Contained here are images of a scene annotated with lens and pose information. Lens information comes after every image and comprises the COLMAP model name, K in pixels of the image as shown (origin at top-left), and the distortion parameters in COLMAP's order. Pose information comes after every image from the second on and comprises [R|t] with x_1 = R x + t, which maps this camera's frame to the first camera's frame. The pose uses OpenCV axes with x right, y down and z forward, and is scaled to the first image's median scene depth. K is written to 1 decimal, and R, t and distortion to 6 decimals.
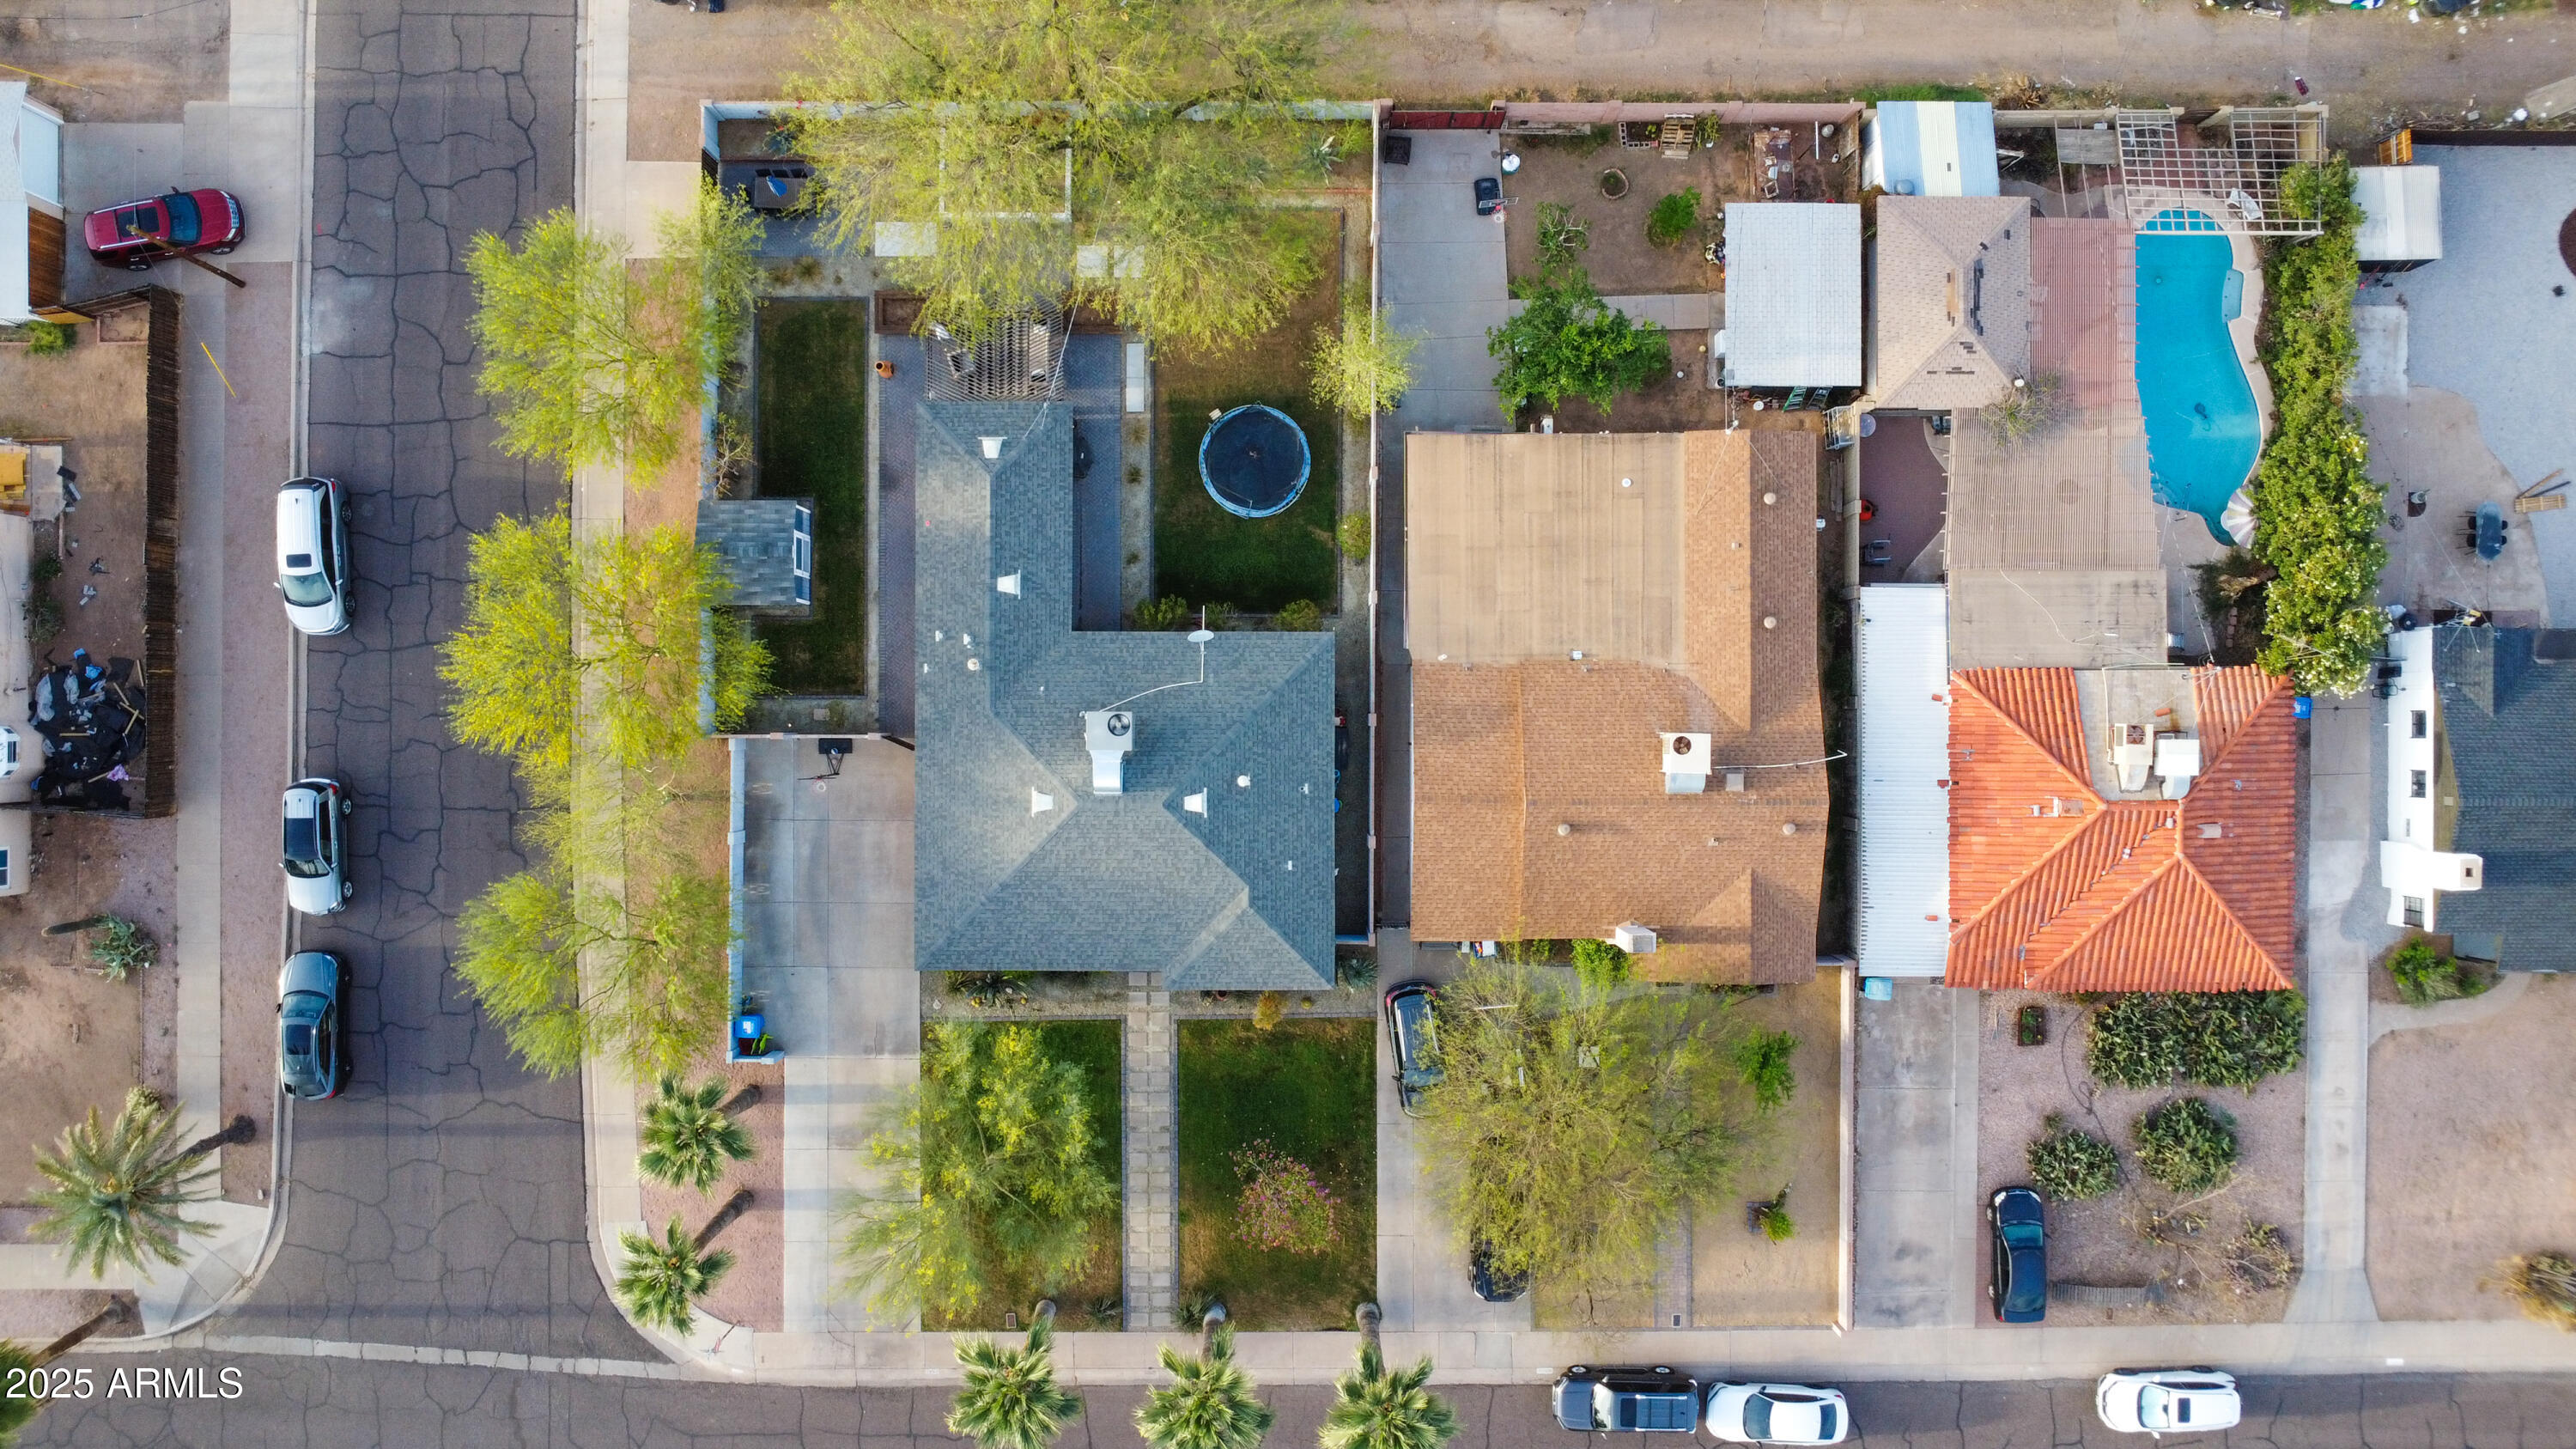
lens RADIAL K [[1703.5, 0, 1288.0], [0, 1703.5, 724.5], [0, 0, 1]] dist [-0.029639, -0.000477]
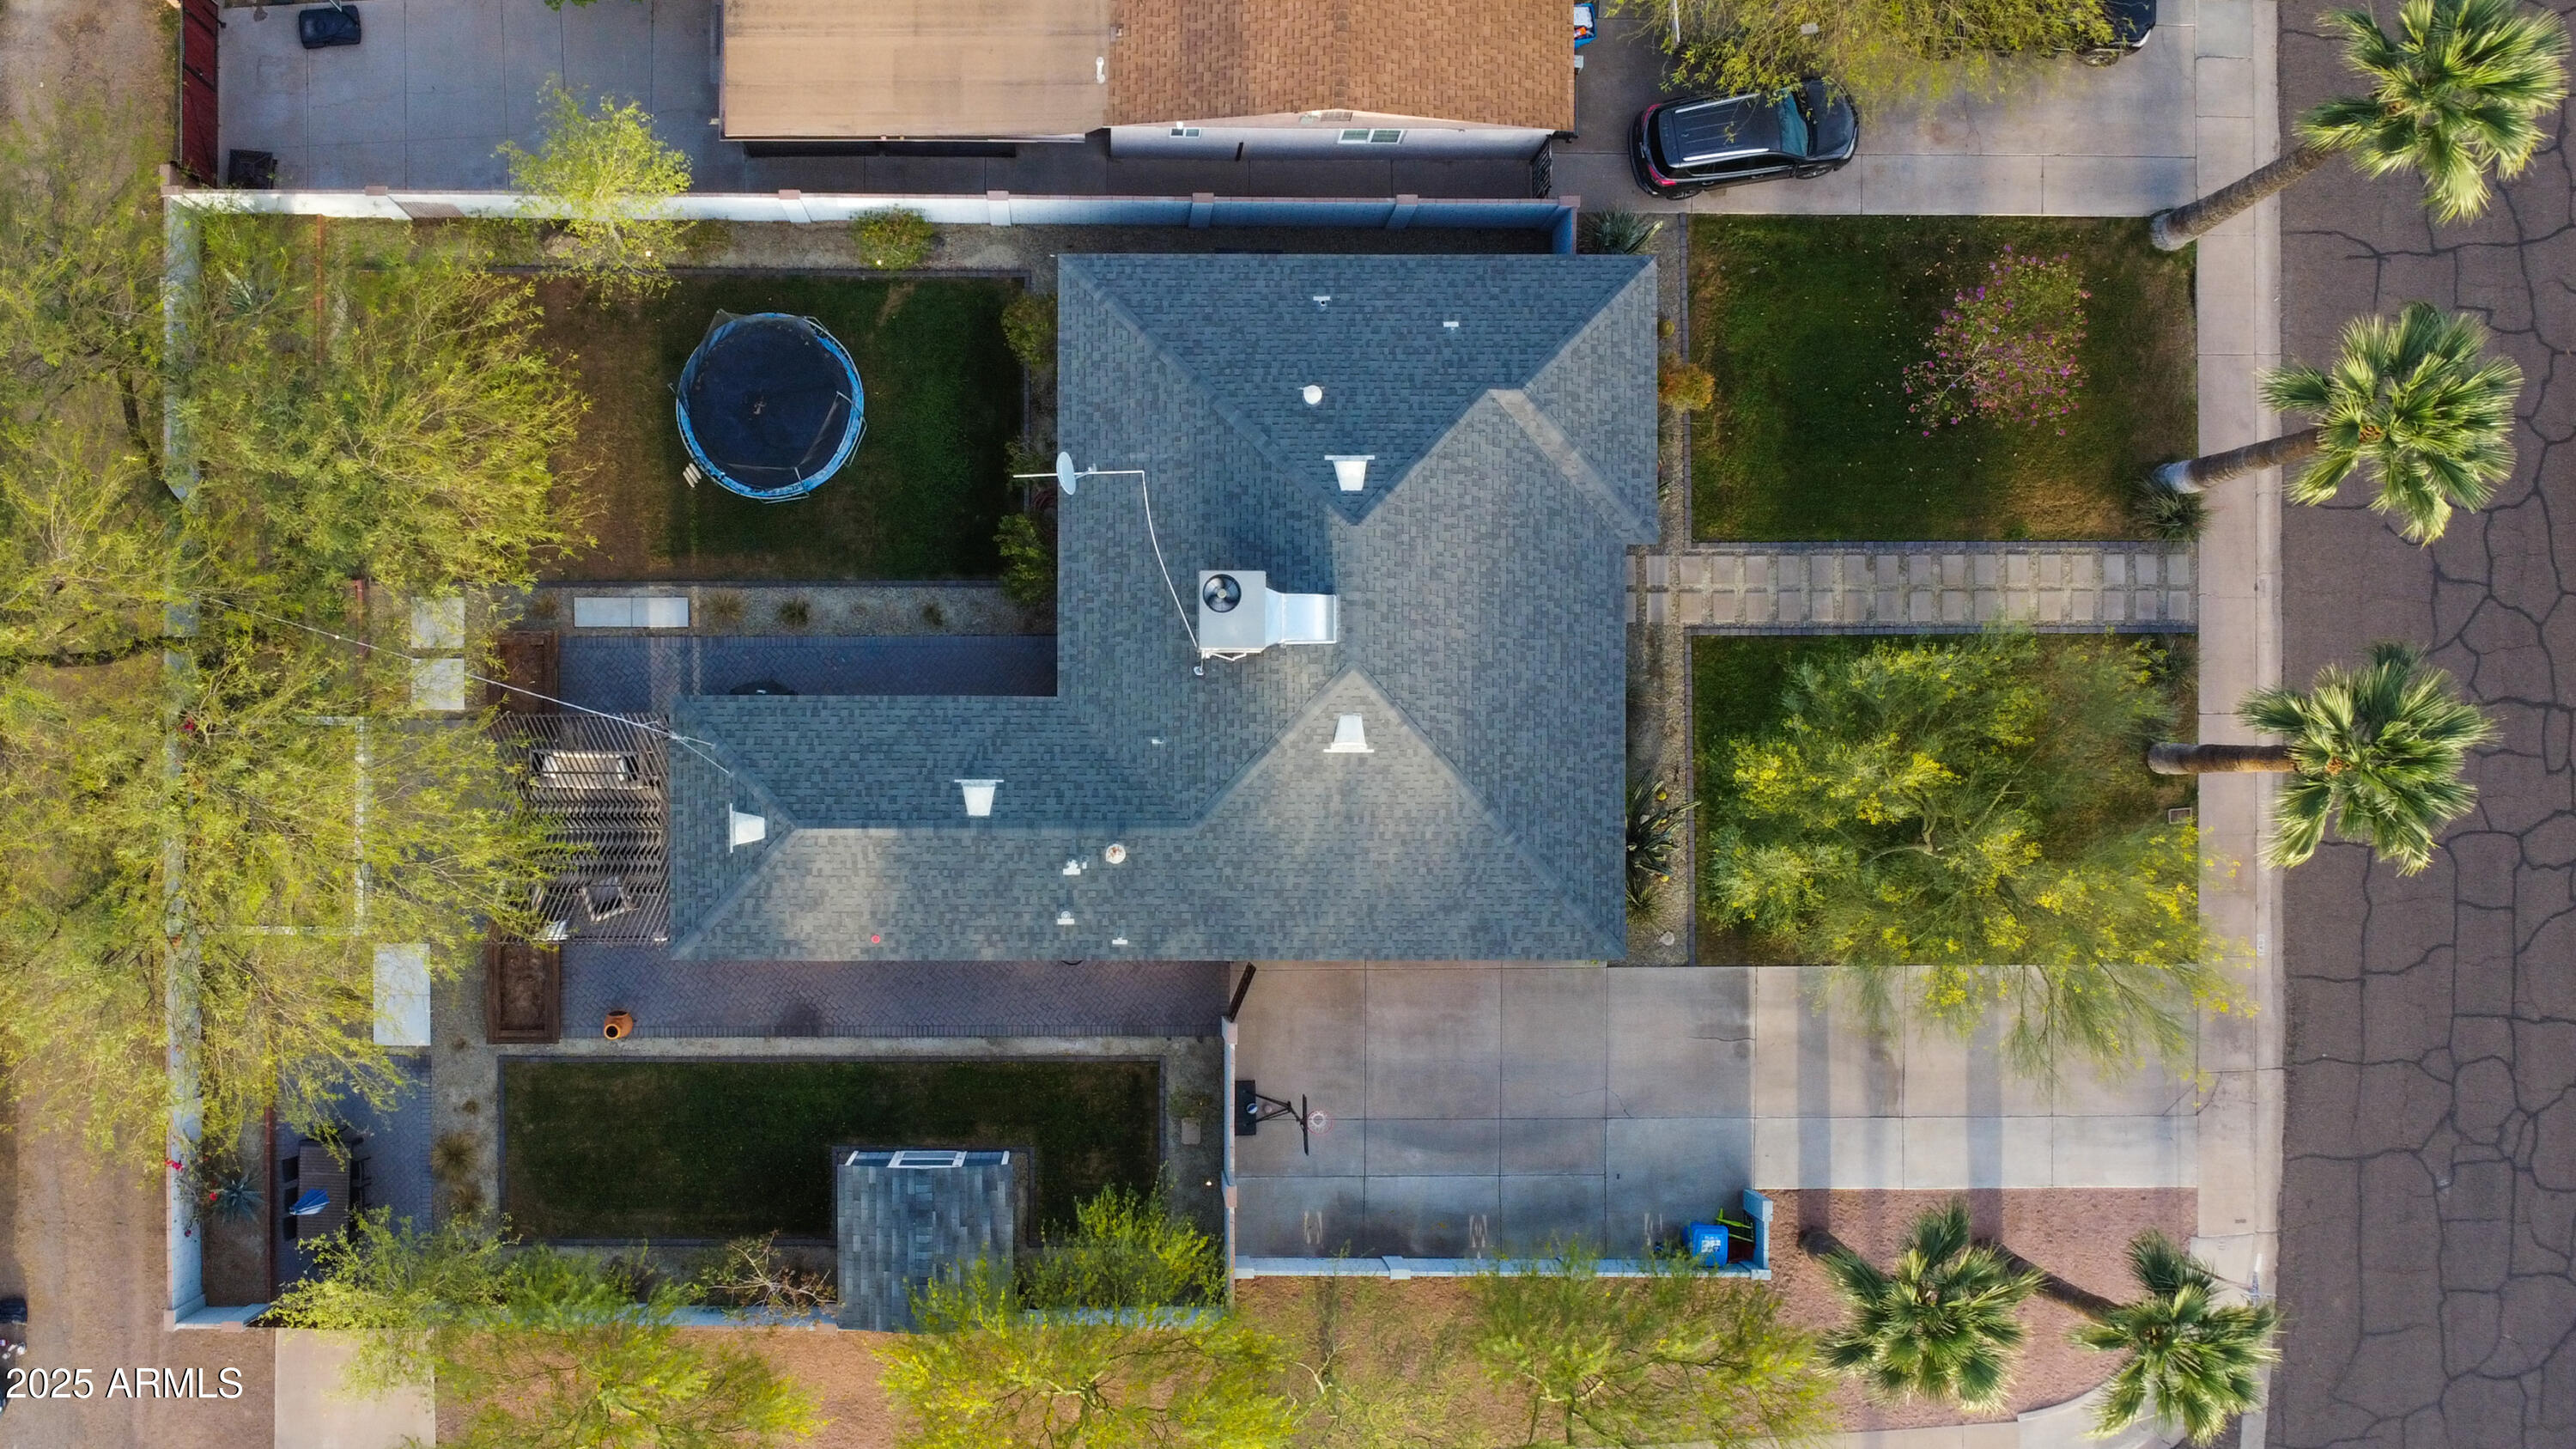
lens RADIAL K [[2081.9, 0, 1132.5], [0, 2081.9, 792.2], [0, 0, 1]] dist [-0.021686, -0.035320]
pose [[-0.001504, -0.999946, -0.010240, -0.148324], [0.999874, -0.001666, 0.015806, -0.038775], [-0.015822, -0.010215, 0.999823, 0.264157]]
